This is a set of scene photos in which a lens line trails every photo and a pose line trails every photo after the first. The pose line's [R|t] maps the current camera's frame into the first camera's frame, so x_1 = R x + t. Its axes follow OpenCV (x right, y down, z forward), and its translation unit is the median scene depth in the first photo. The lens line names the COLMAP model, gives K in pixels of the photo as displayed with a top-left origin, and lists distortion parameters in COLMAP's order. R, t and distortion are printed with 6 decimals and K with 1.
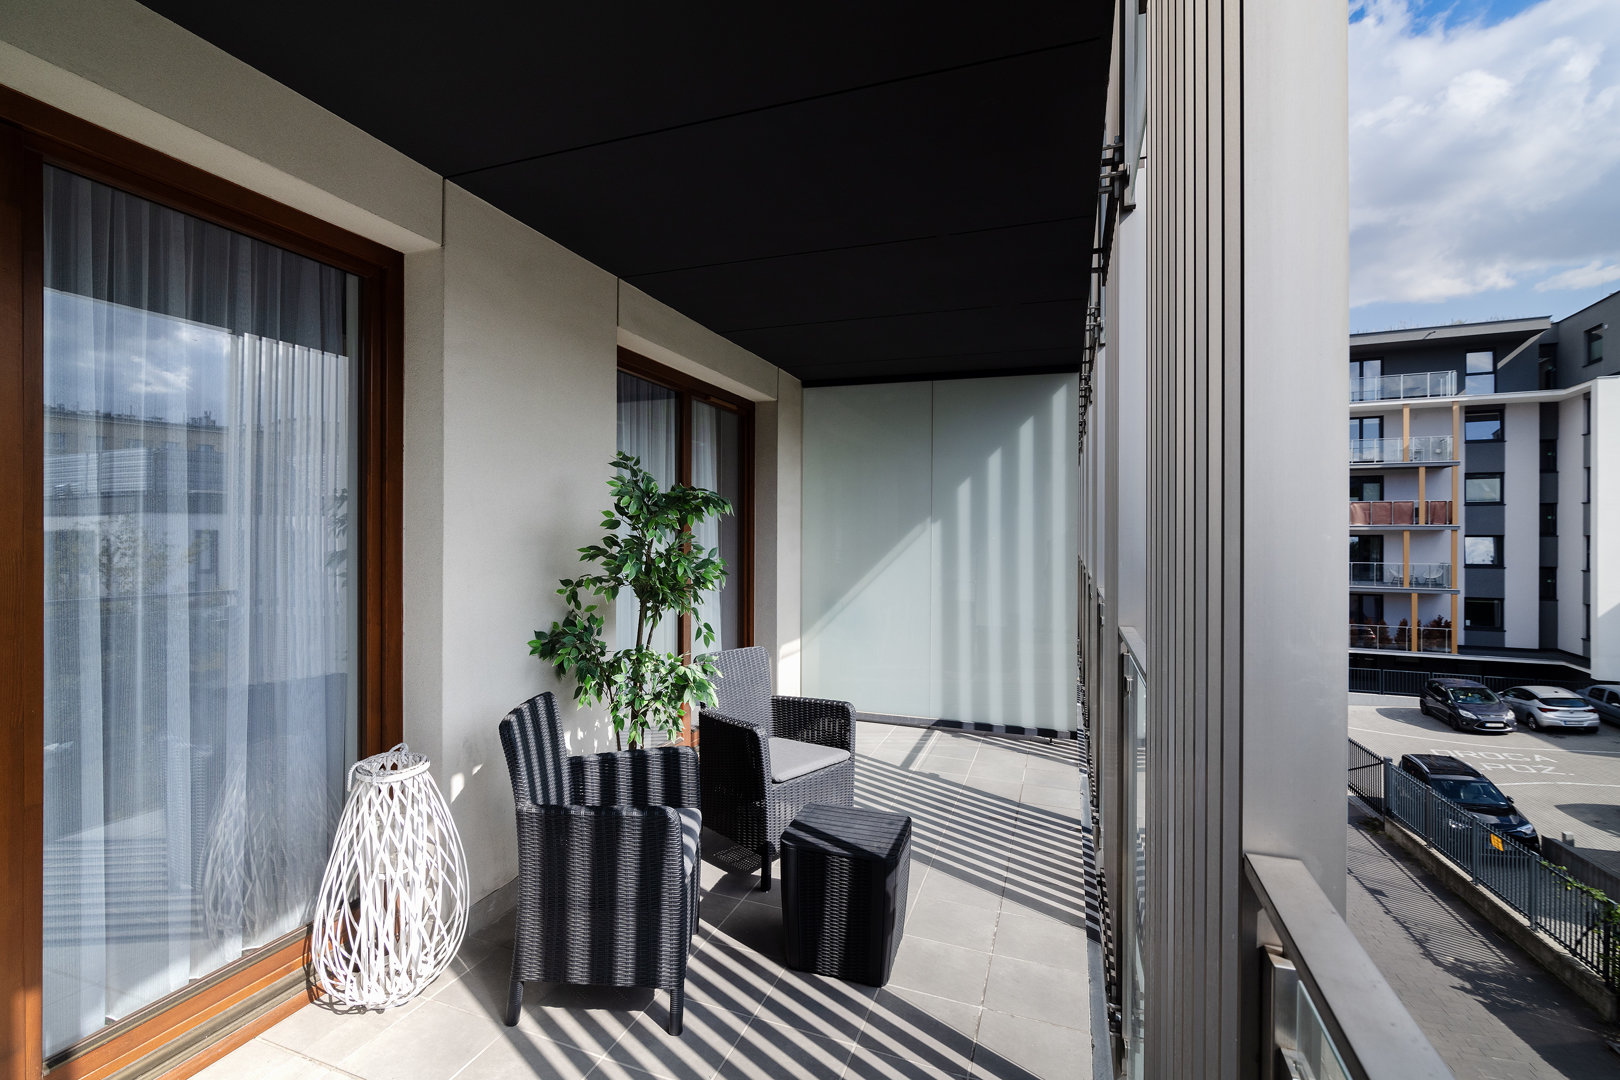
lens RADIAL K [[732.4, 0, 810.0], [0, 732.4, 540.0], [0, 0, 1]] dist [-0.010219, -0.000036]
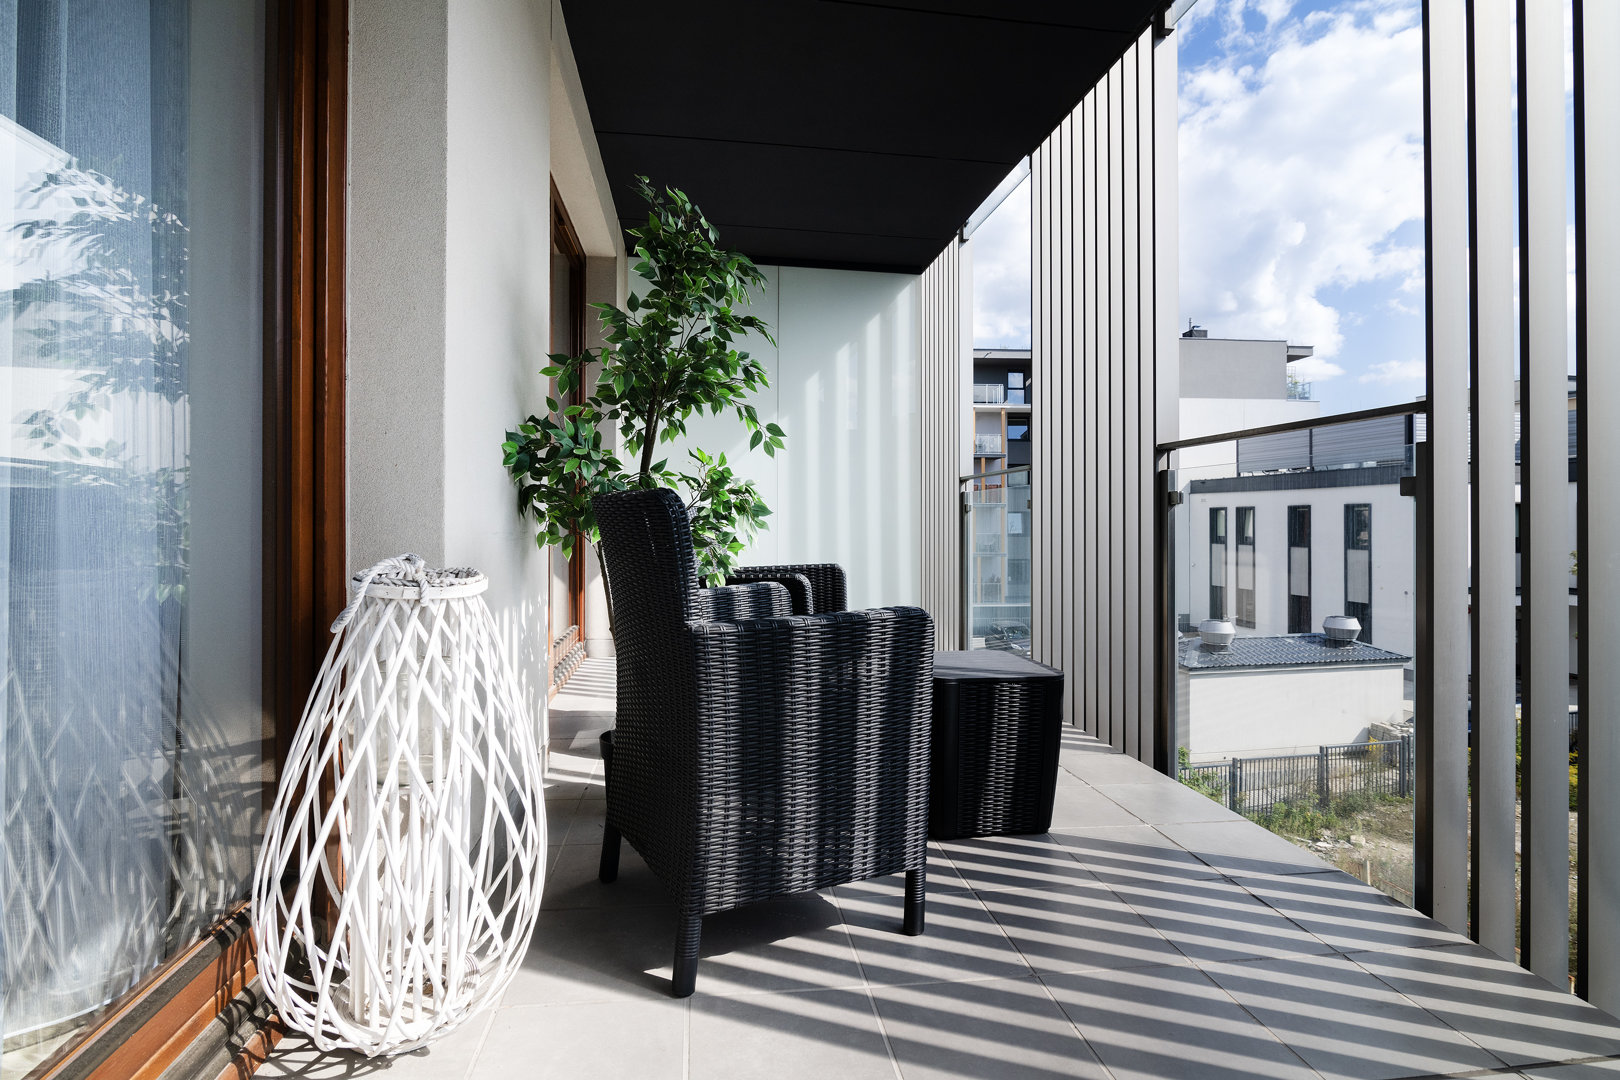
lens RADIAL K [[727.3, 0, 809.7], [0, 727.3, 523.5], [0, 0, 1]] dist [-0.016794, 0.000124]
pose [[0.880366, -0.002697, 0.474288, -0.456759], [0.003070, 0.999995, -0.000013, 0.213929], [-0.474285, 0.001467, 0.880370, 0.328016]]
